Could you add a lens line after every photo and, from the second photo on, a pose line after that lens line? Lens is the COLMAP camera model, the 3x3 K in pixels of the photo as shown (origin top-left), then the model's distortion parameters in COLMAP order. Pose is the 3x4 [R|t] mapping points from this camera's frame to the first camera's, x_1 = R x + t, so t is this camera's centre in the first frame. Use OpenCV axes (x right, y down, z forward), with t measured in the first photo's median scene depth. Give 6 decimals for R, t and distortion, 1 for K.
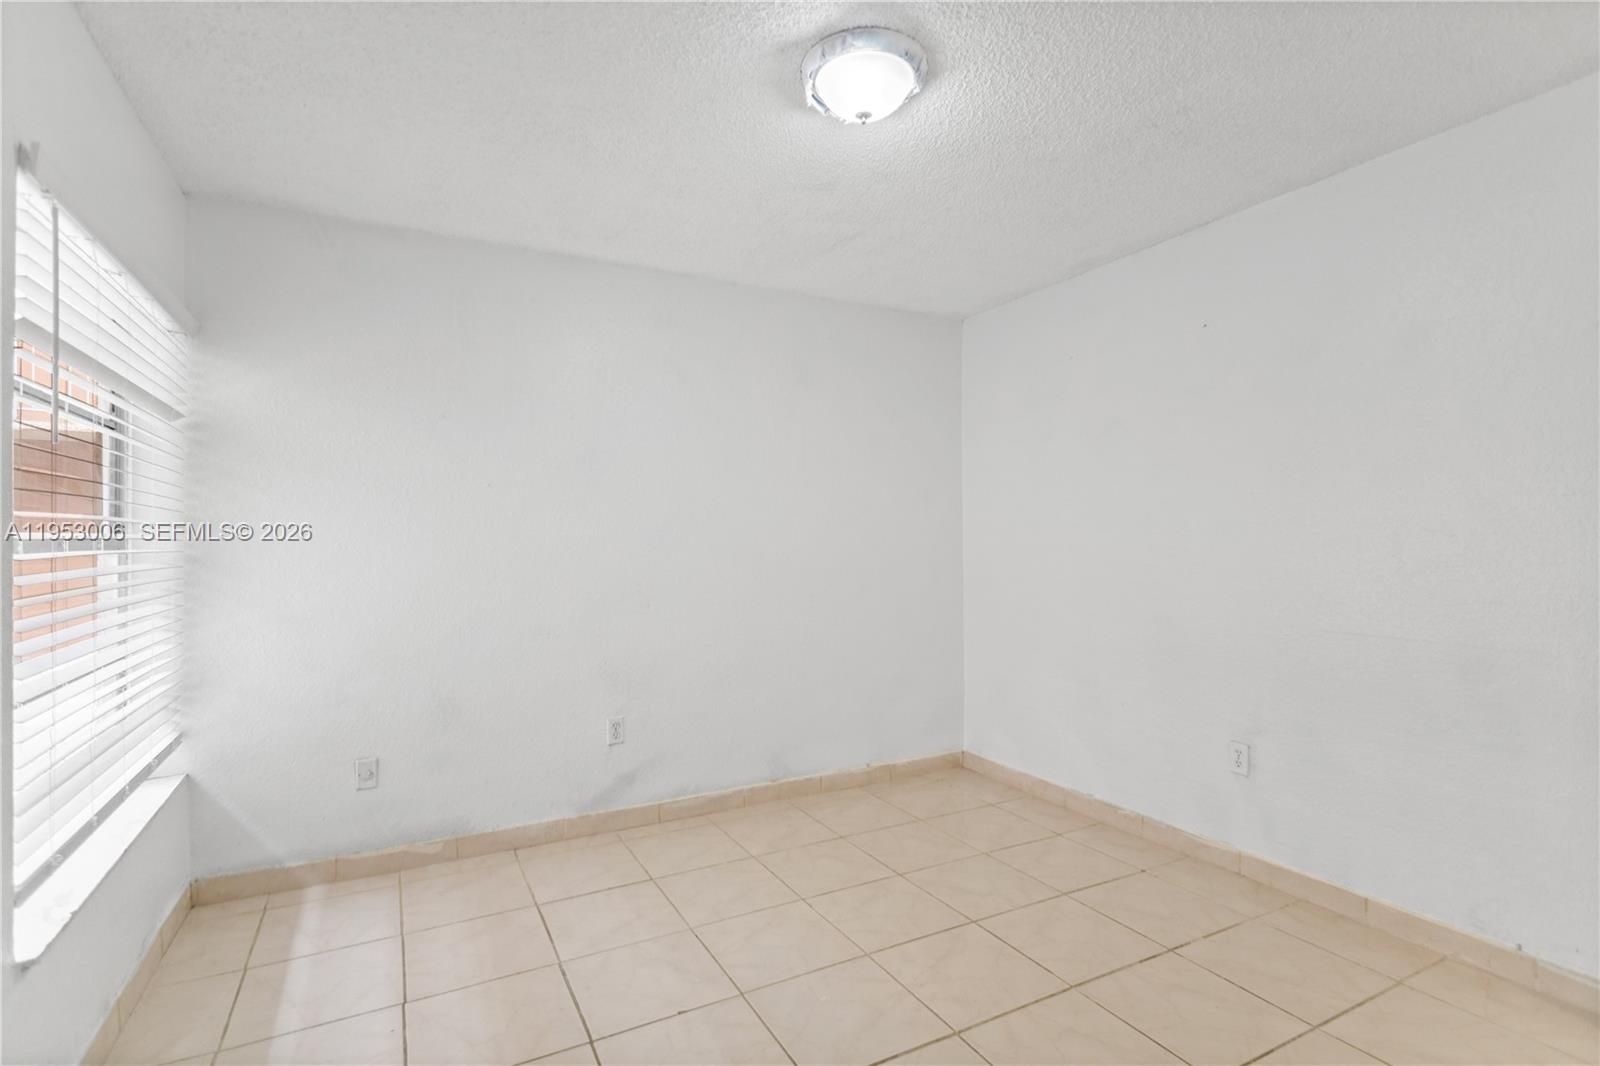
lens RADIAL K [[777.5, 0, 798.0], [0, 777.5, 534.9], [0, 0, 1]] dist [0.000613, 0.000640]
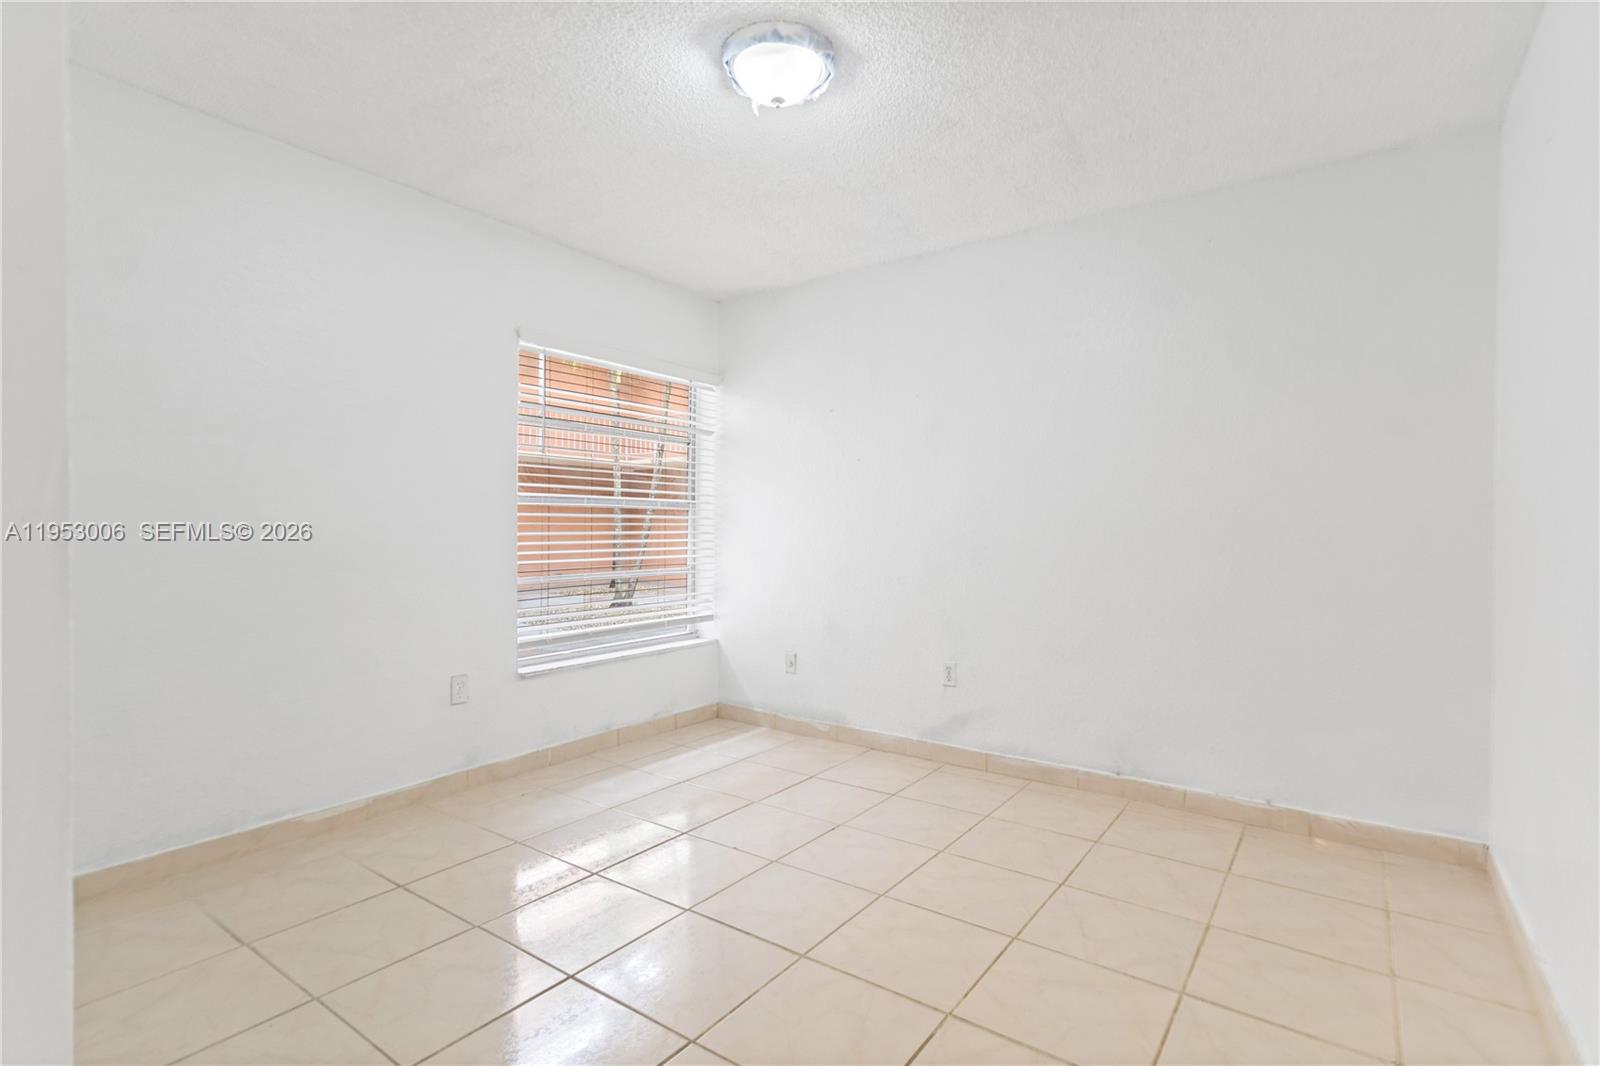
lens RADIAL K [[777.5, 0, 787.8], [0, 777.5, 533.6], [0, 0, 1]] dist [0.000613, 0.000640]
pose [[0.428934, 0.012755, -0.903246, 0.699985], [-0.003975, 0.999917, 0.012233, 0.042705], [0.903327, -0.001657, 0.428949, 0.339111]]
